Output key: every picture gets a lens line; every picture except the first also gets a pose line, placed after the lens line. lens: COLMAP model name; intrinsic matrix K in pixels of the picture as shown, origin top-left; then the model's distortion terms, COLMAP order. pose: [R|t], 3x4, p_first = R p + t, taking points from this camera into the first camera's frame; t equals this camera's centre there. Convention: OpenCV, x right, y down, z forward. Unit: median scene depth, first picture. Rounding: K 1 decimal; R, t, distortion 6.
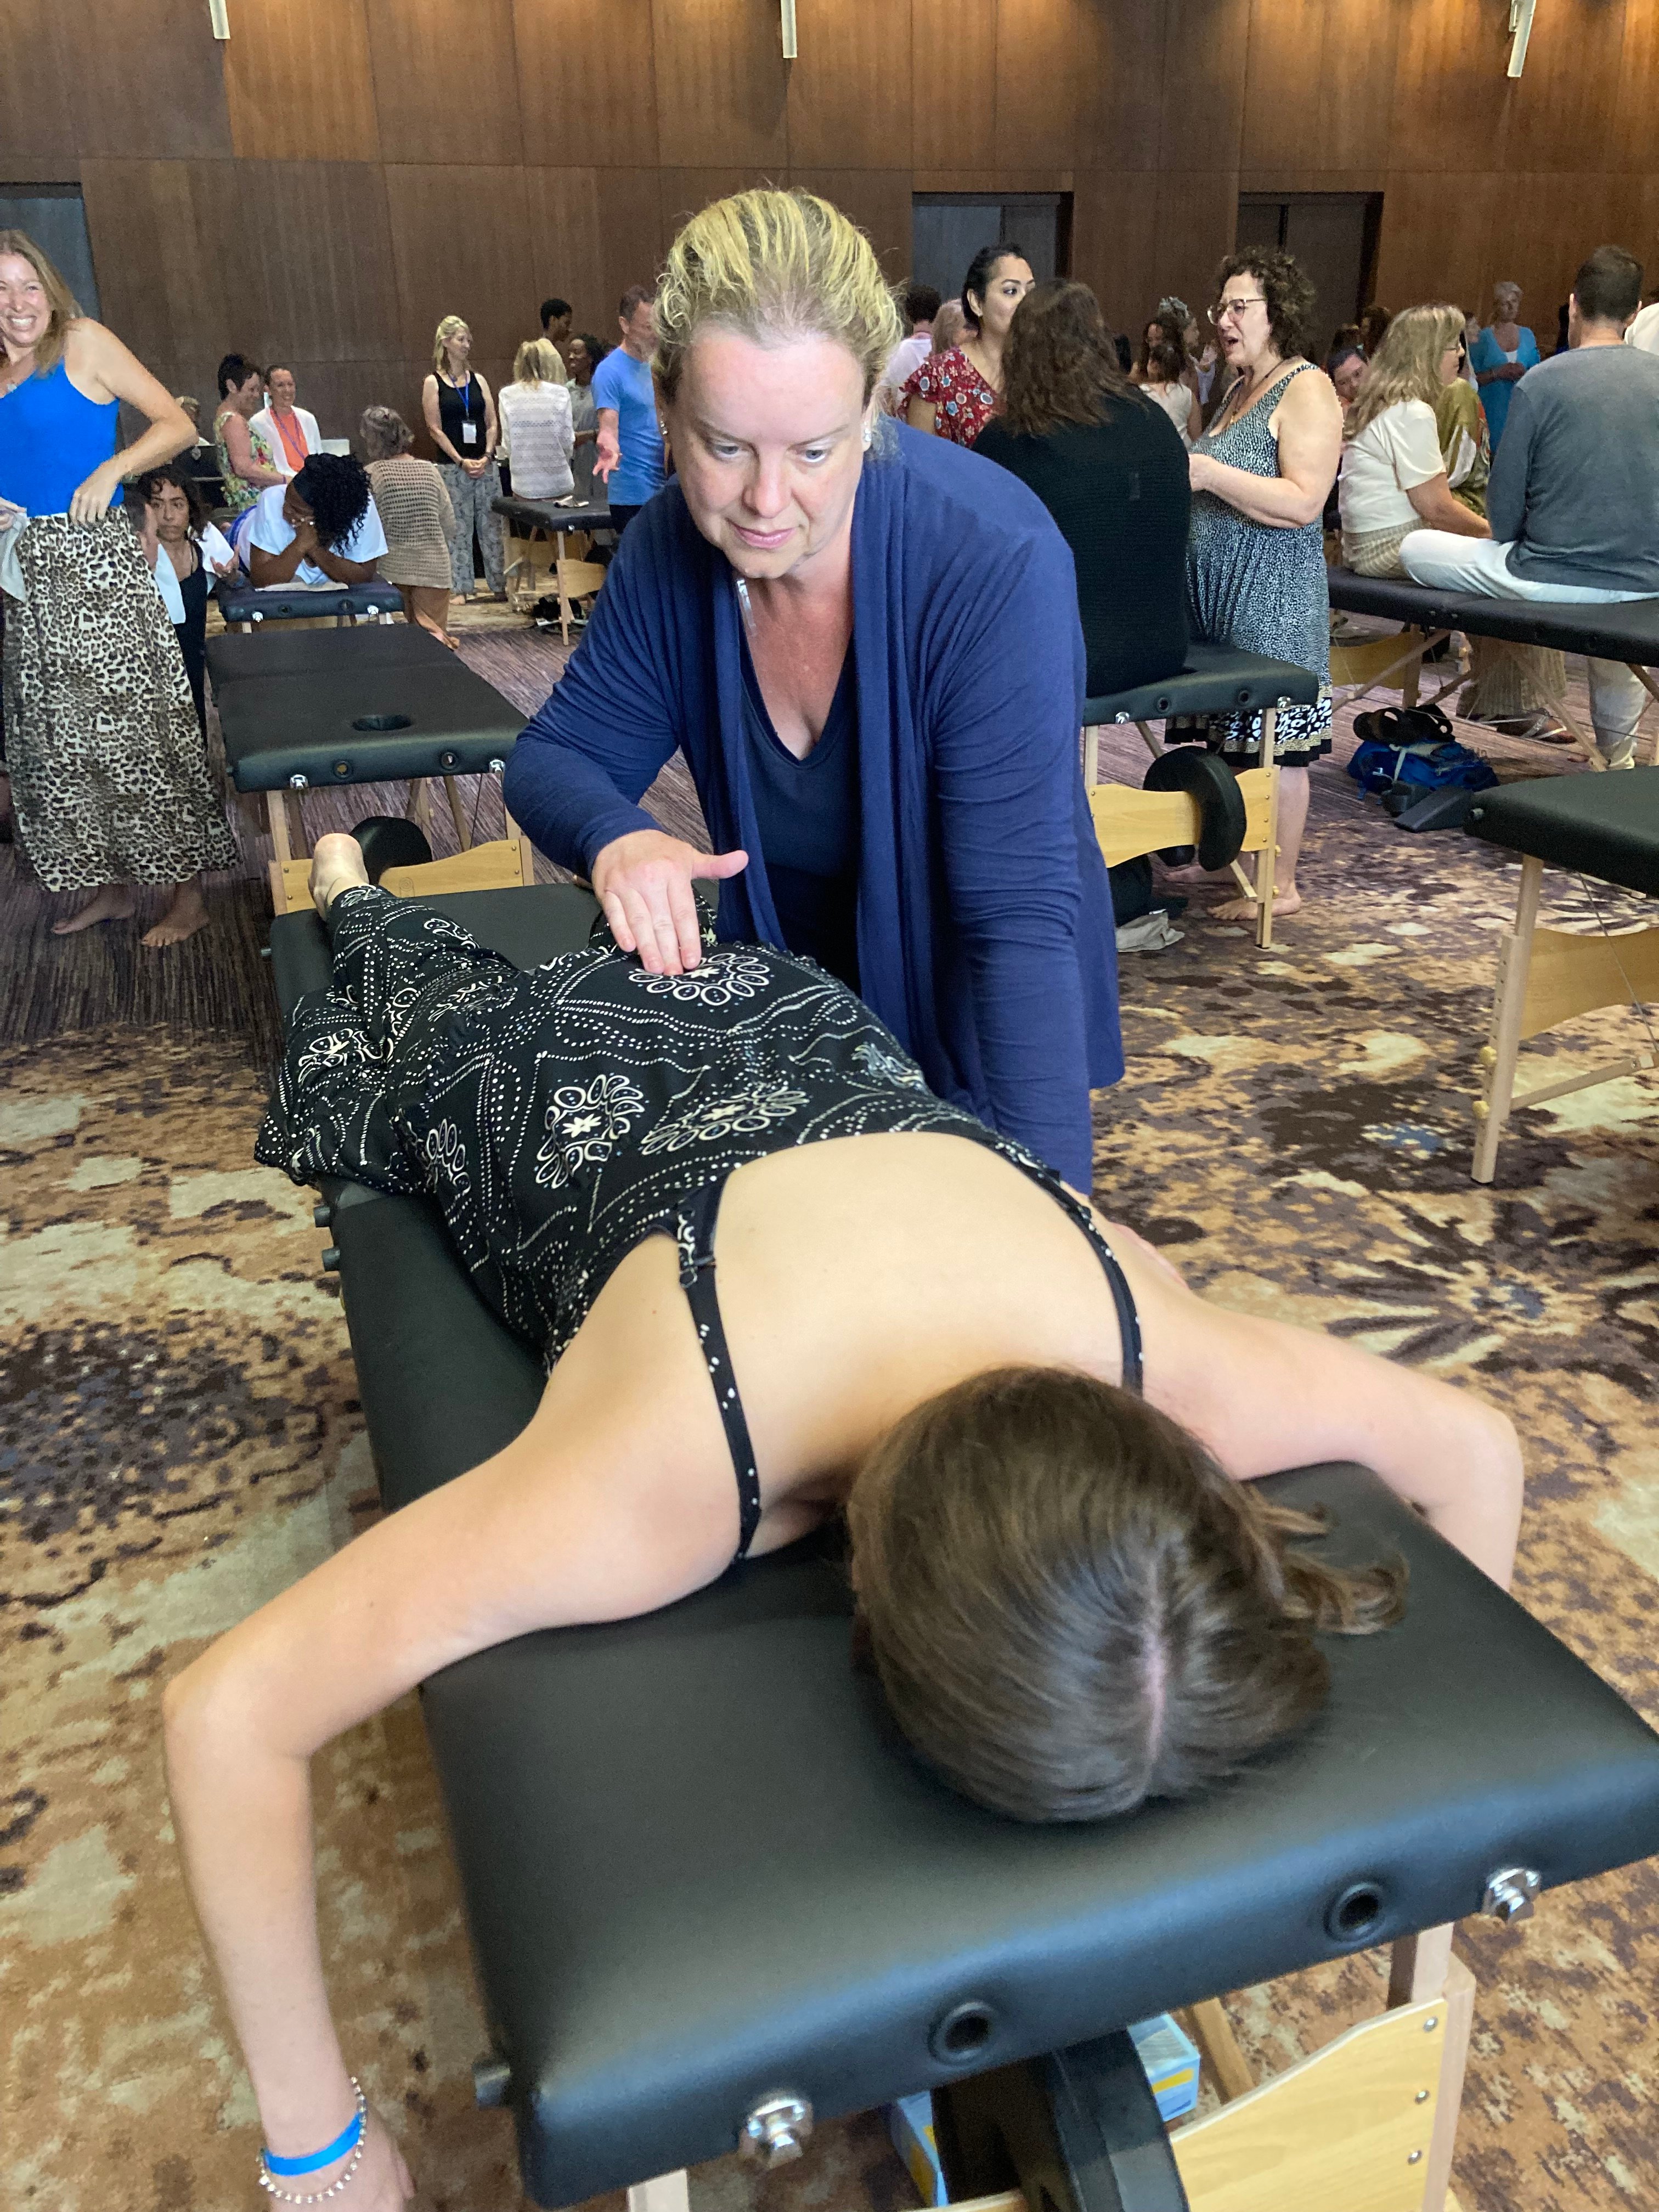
lens RADIAL K [[1805.1, 0, 819.9], [0, 1805.1, 1096.4], [0, 0, 1]] dist [0.017323, -0.005320]
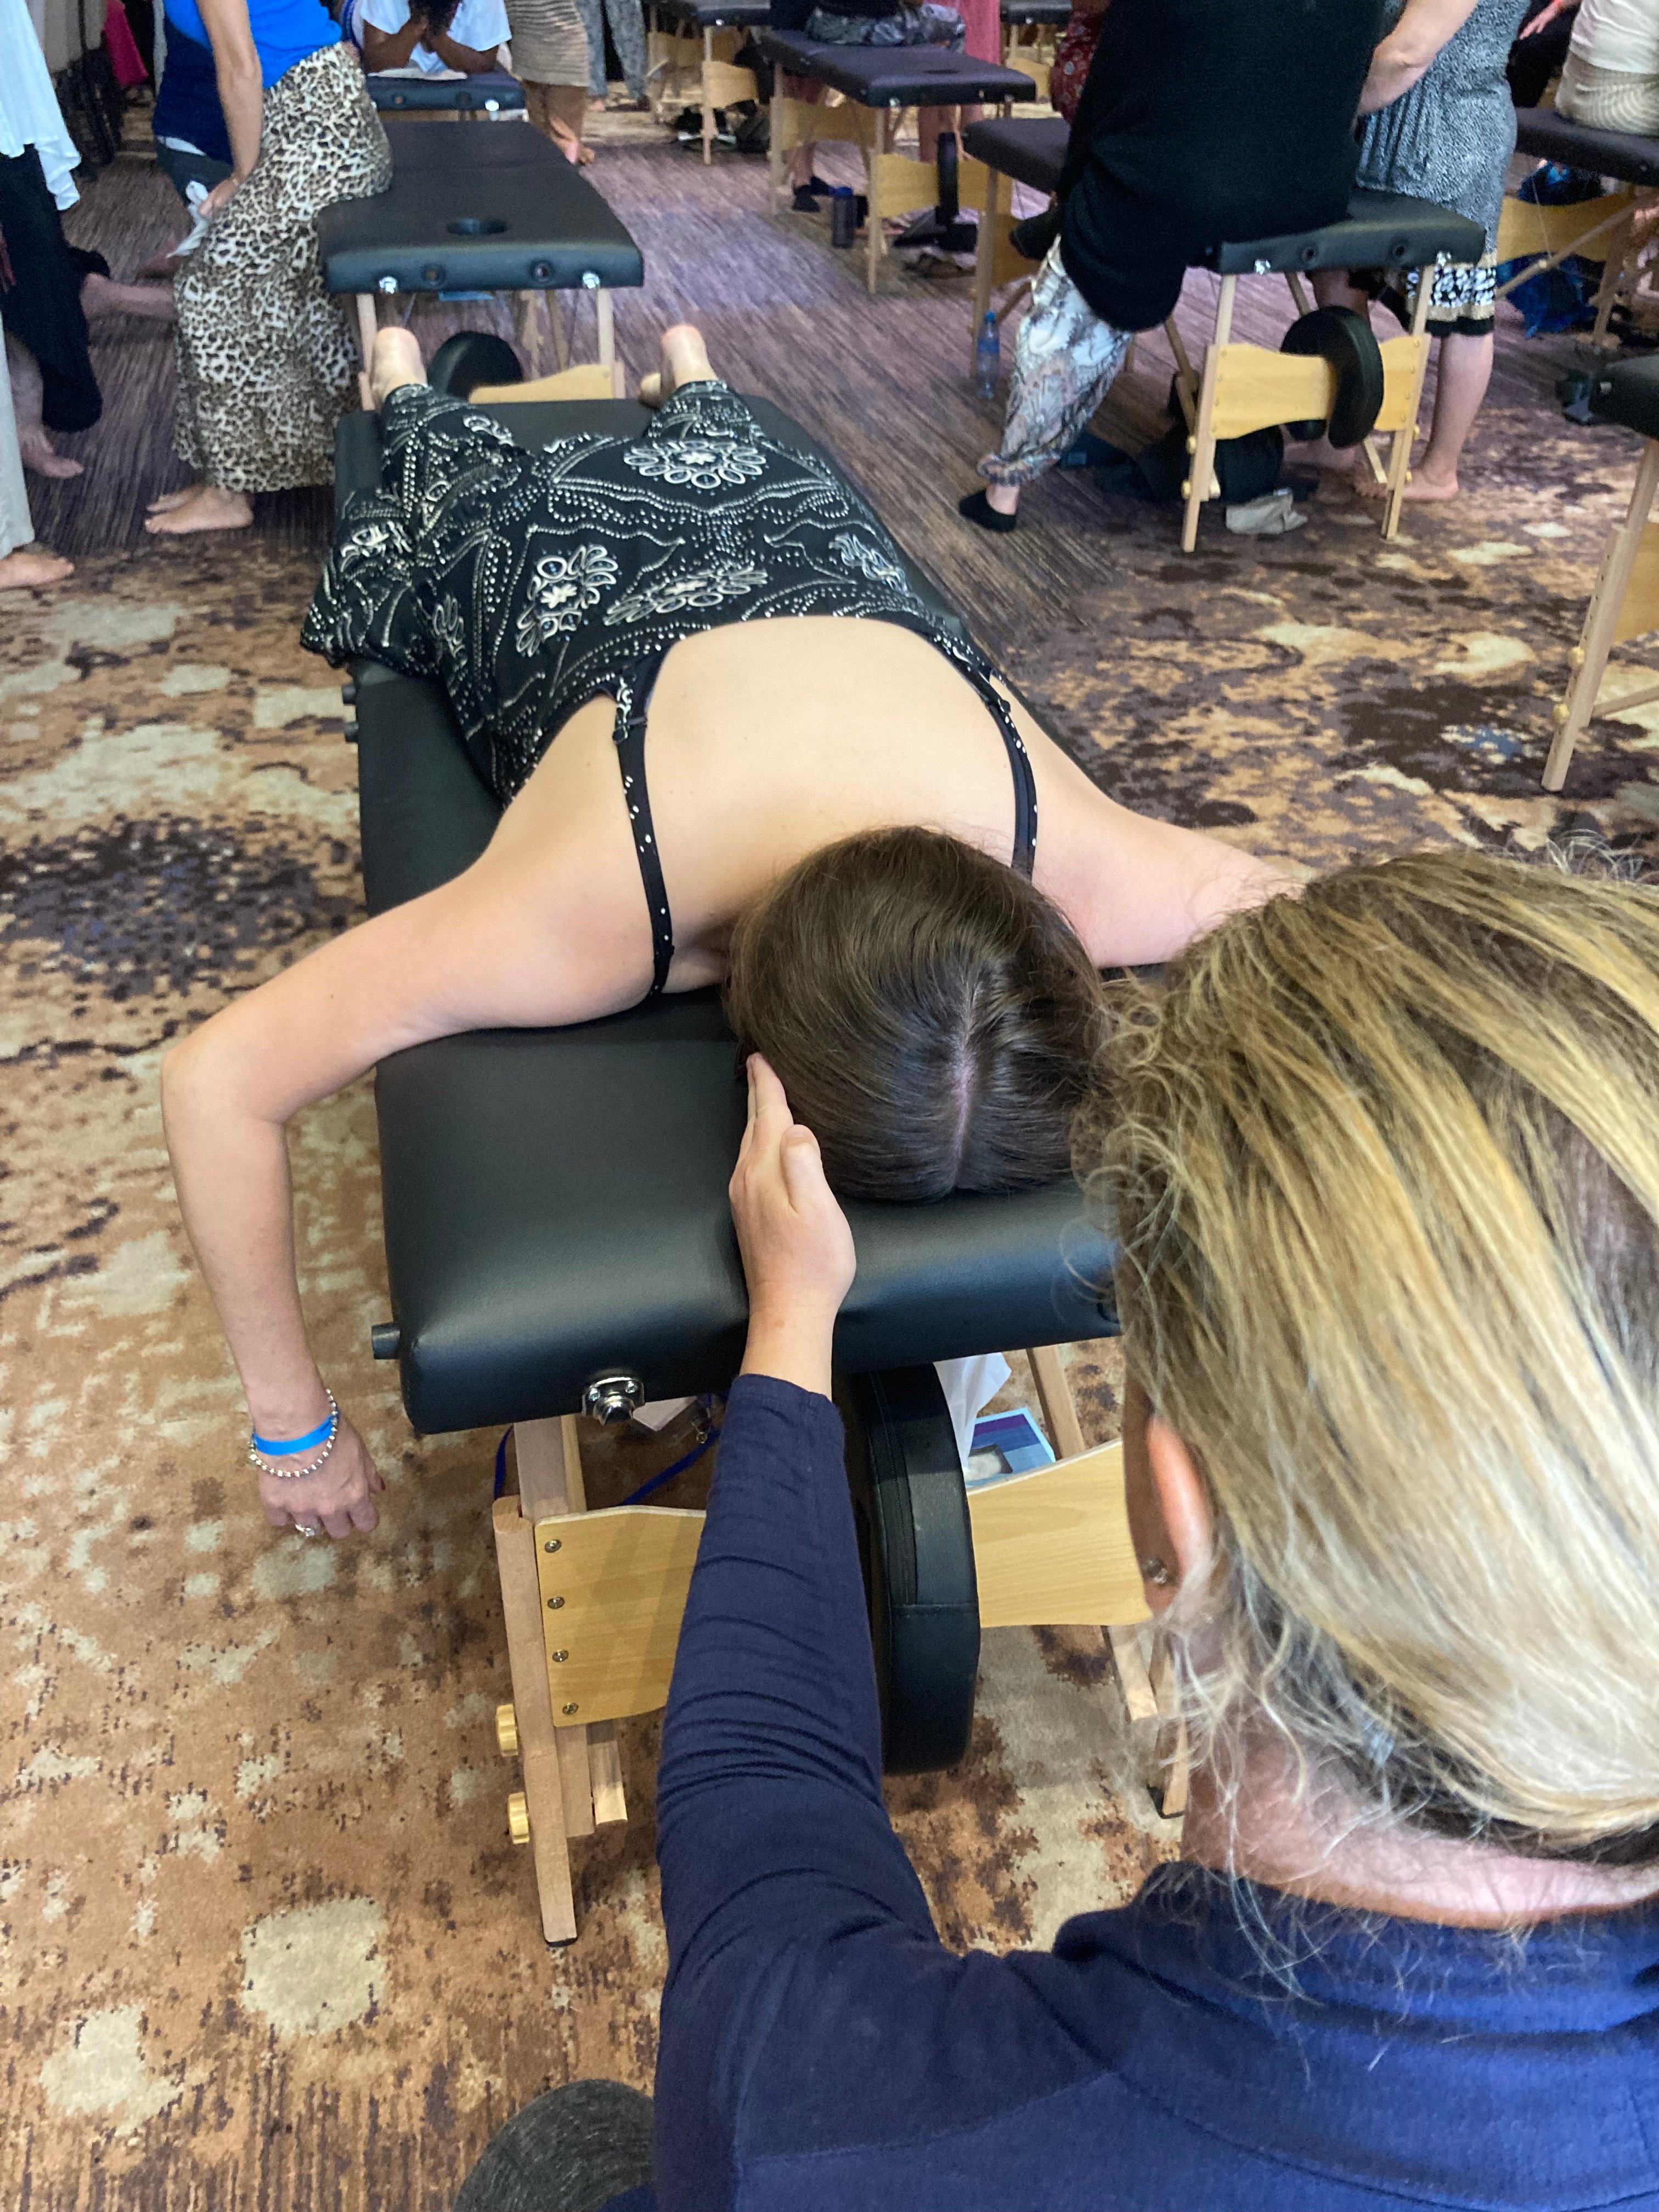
lens RADIAL K [[1805.1, 0, 813.1], [0, 1805.1, 1121.2], [0, 0, 1]] dist [0.017323, -0.005320]
pose [[0.994338, 0.086523, -0.061695, 0.074839], [-0.070000, 0.970115, 0.232328, 0.038551], [0.079953, -0.226694, 0.970679, -0.059922]]
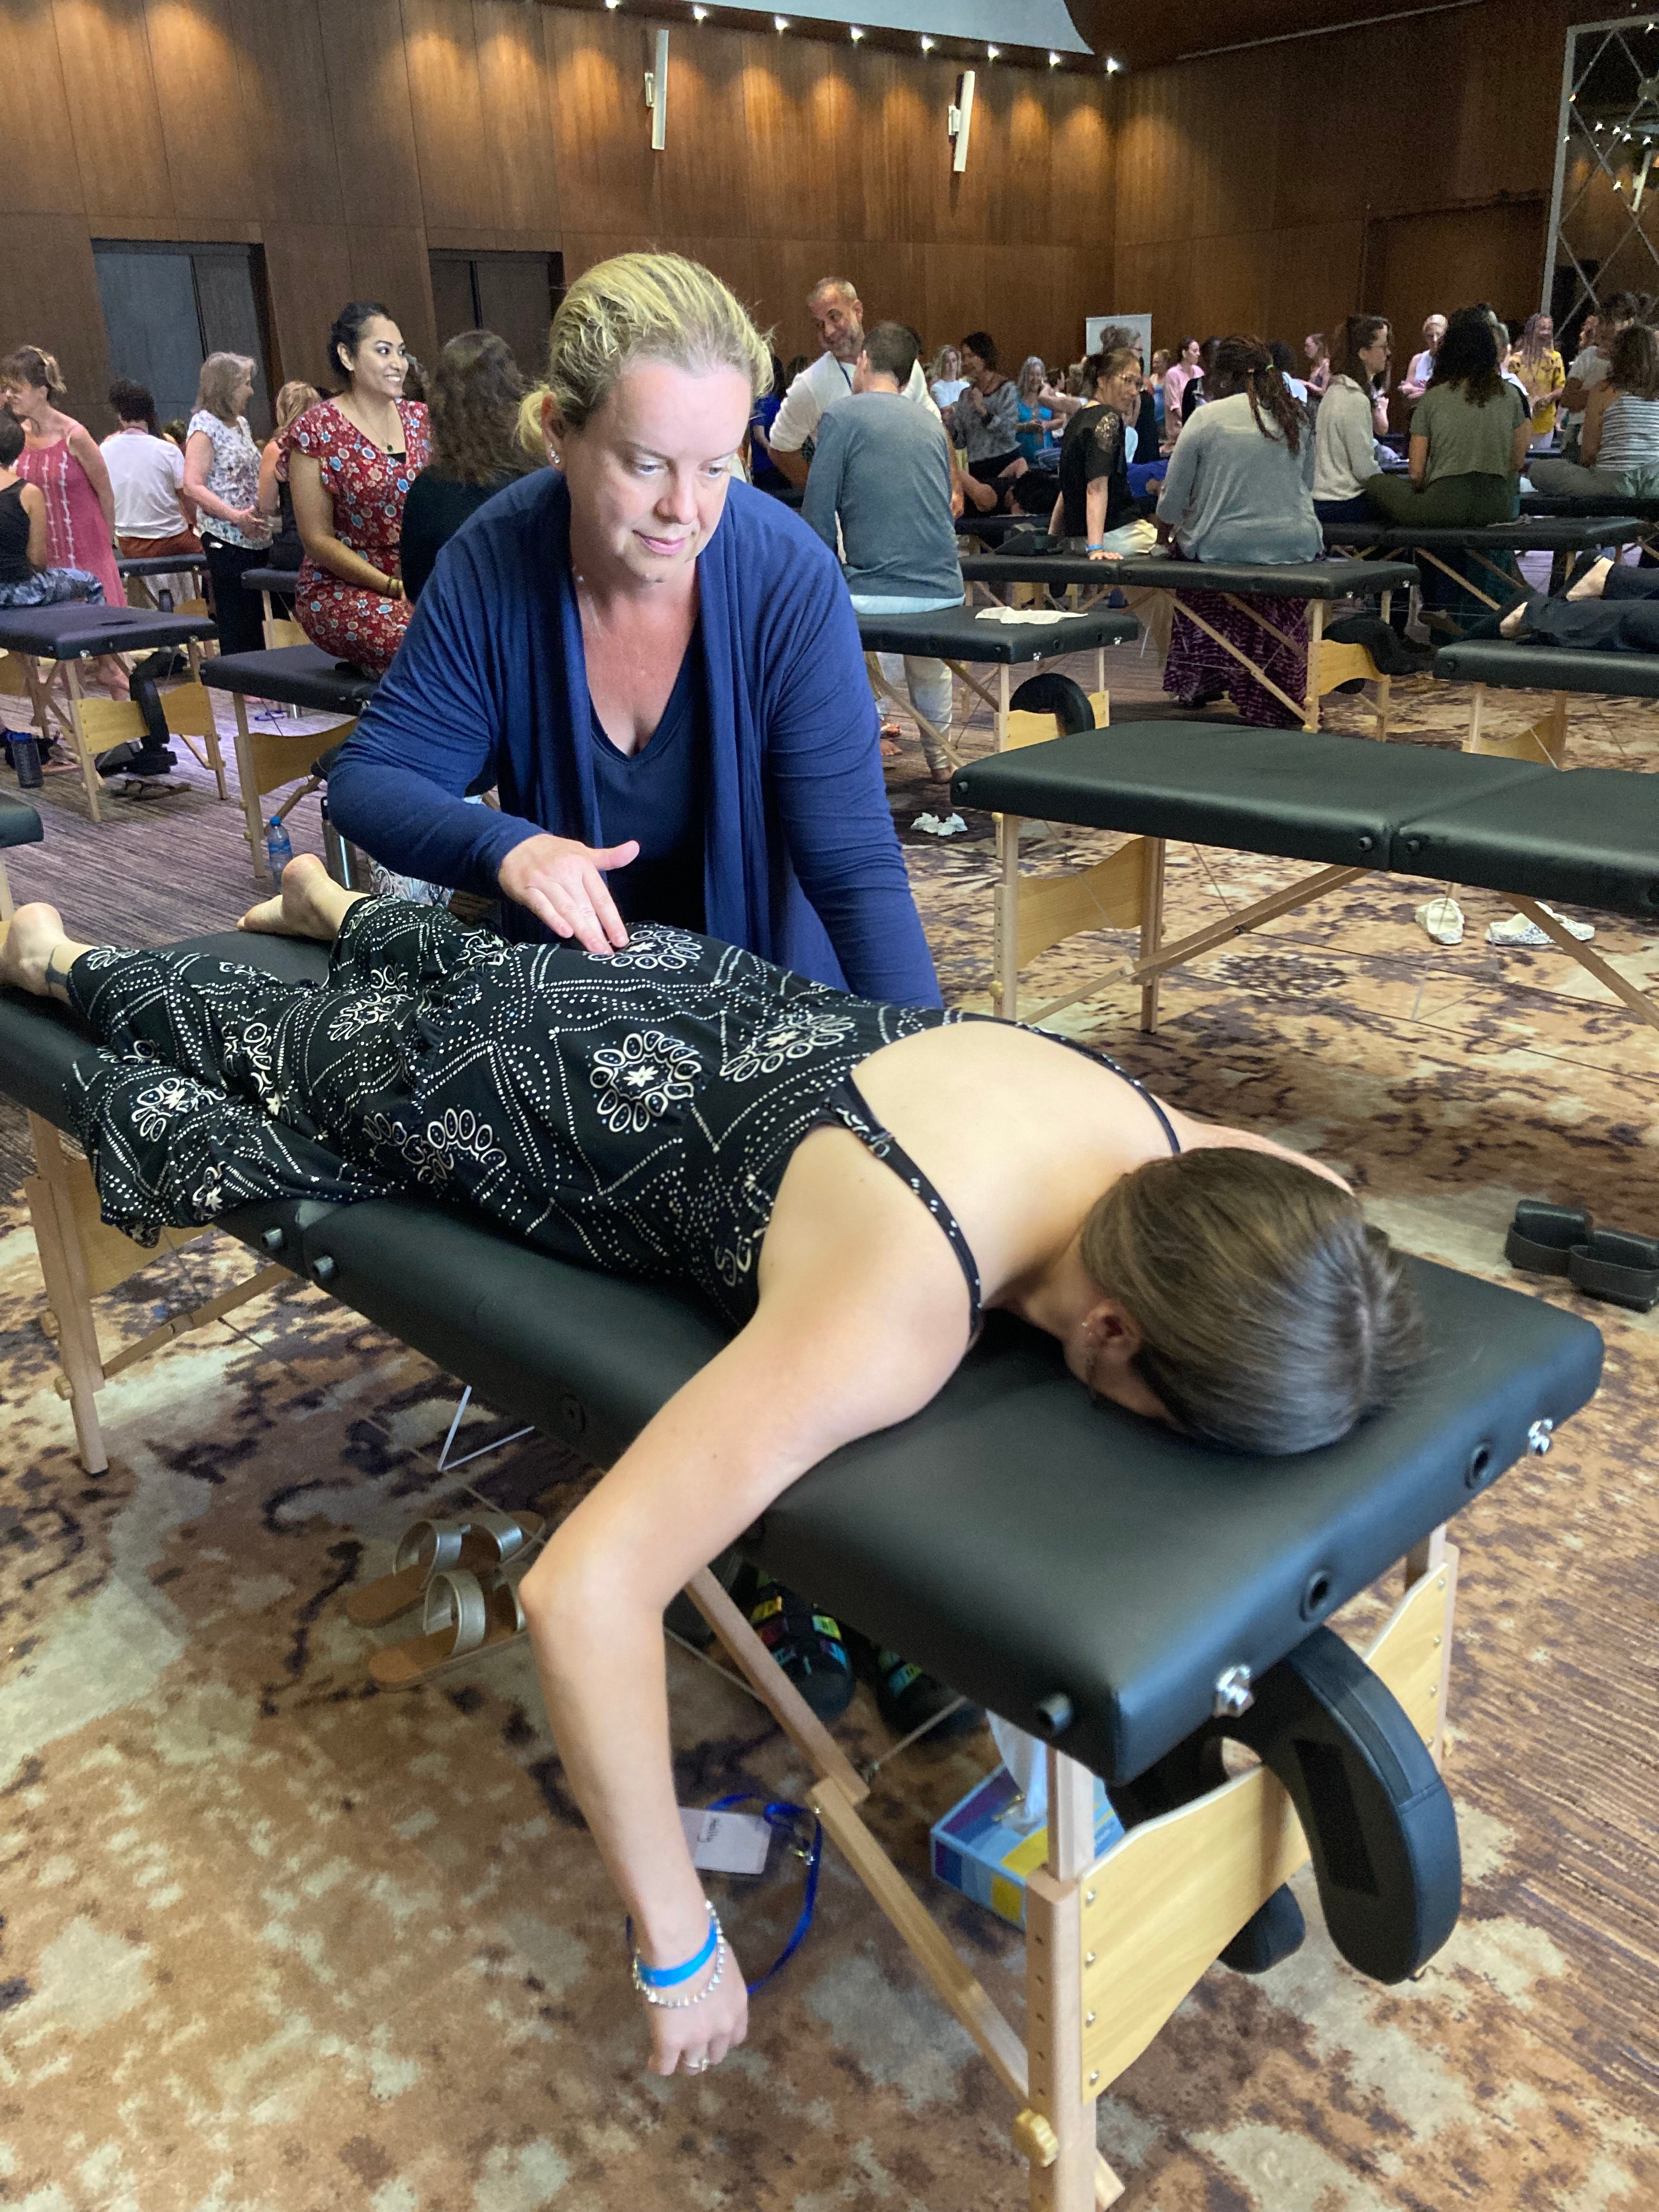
lens RADIAL K [[1805.1, 0, 815.0], [0, 1805.1, 1106.8], [0, 0, 1]] dist [0.017323, -0.005320]
pose [[0.908834, -0.166986, 0.382277, -0.329381], [0.173868, 0.984627, 0.016747, 0.024479], [-0.379197, 0.051246, 0.923896, -0.071910]]
